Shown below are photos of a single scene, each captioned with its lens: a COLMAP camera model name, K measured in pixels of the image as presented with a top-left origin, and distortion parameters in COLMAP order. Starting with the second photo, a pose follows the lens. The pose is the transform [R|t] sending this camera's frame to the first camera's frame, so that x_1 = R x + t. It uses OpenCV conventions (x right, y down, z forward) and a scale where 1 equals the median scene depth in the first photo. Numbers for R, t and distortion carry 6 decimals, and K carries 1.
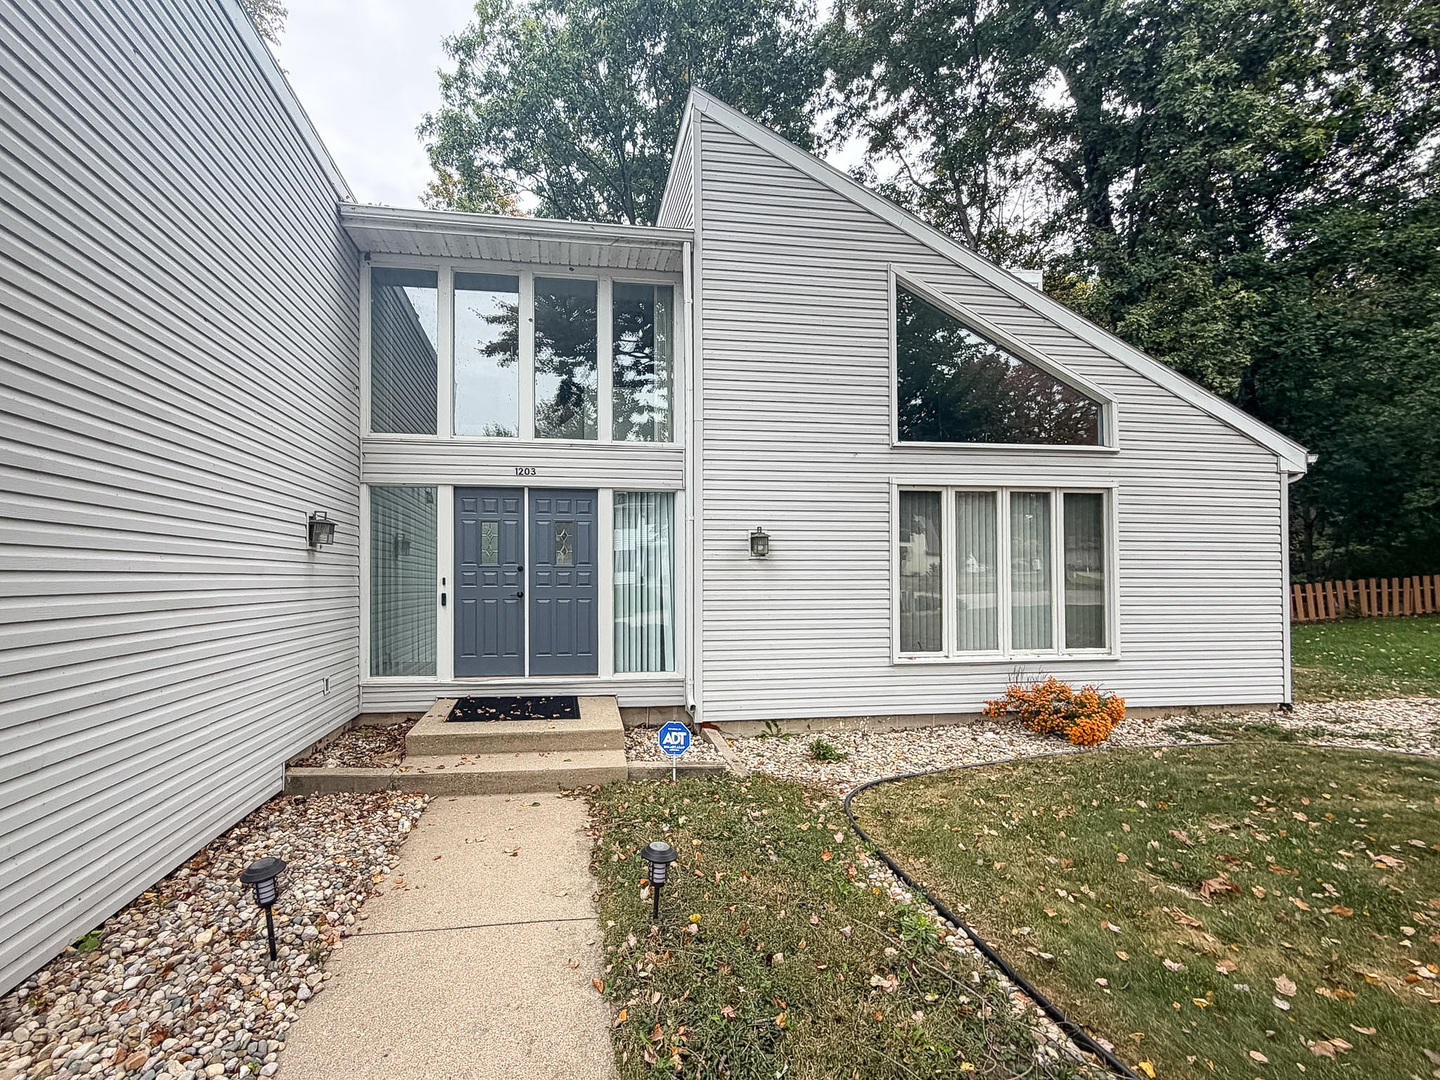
lens RADIAL K [[944.9, 0, 717.0], [0, 944.9, 592.6], [0, 0, 1]] dist [-0.001755, 0.000276]
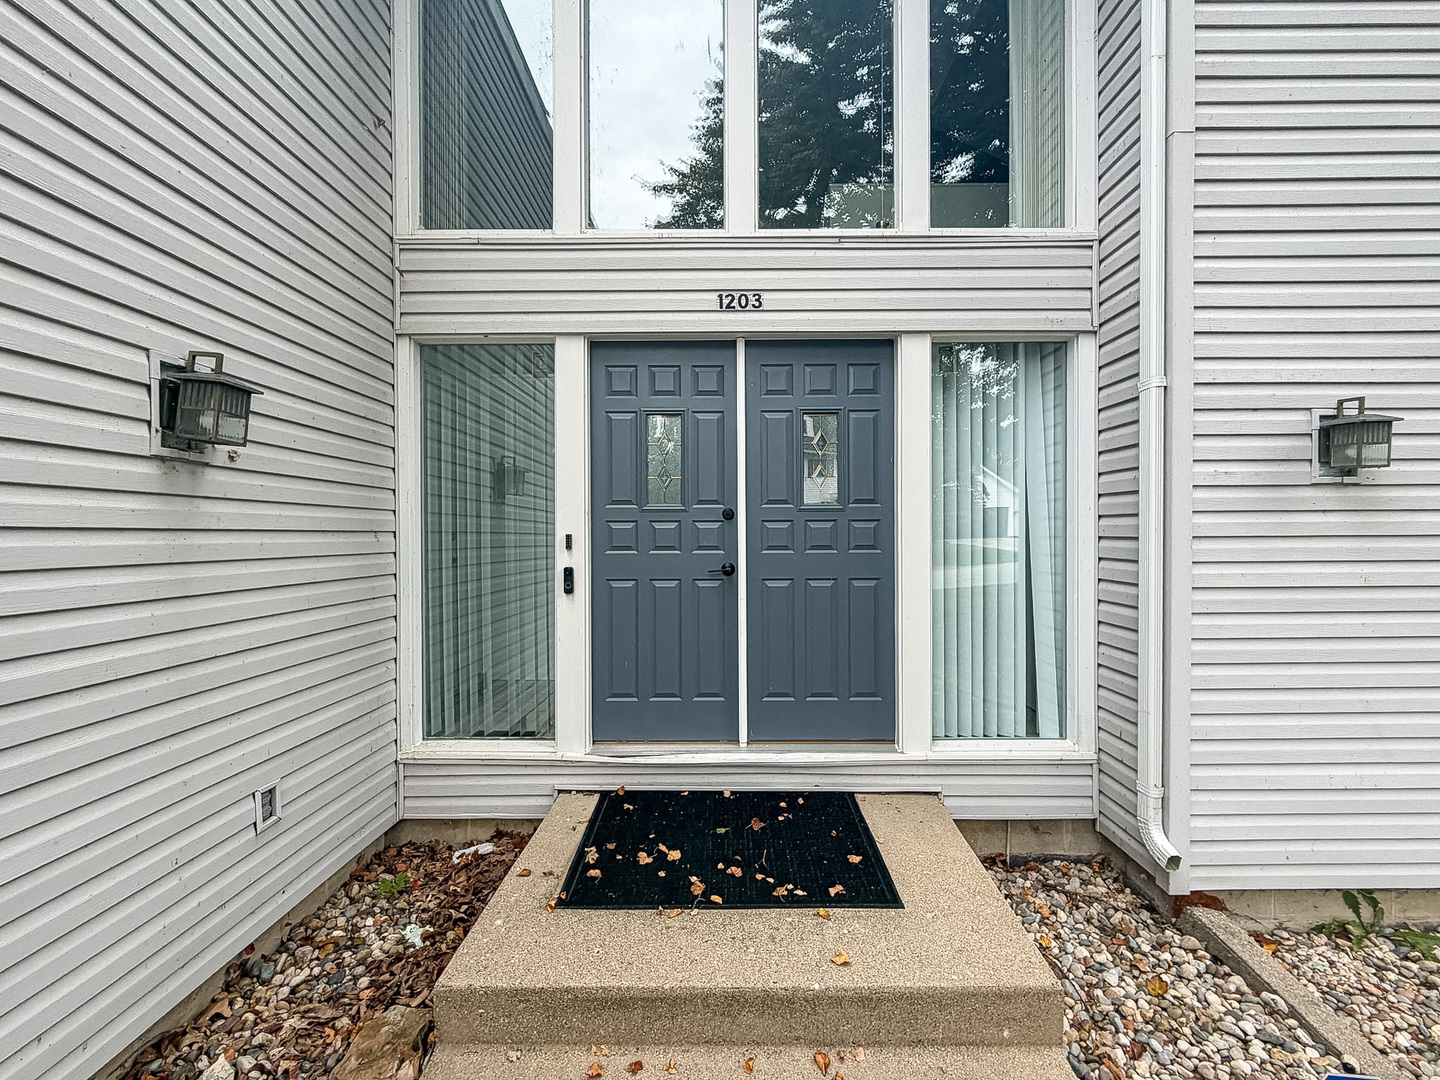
lens RADIAL K [[1335.3, 0, 720.0], [0, 1335.3, 540.0], [0, 0, 1]] dist [0.005397, 0.002433]
pose [[0.981441, -0.005492, -0.191687, -0.089031], [0.003633, 0.999943, -0.010047, -0.006296], [0.191731, 0.009164, 0.981405, 0.365356]]
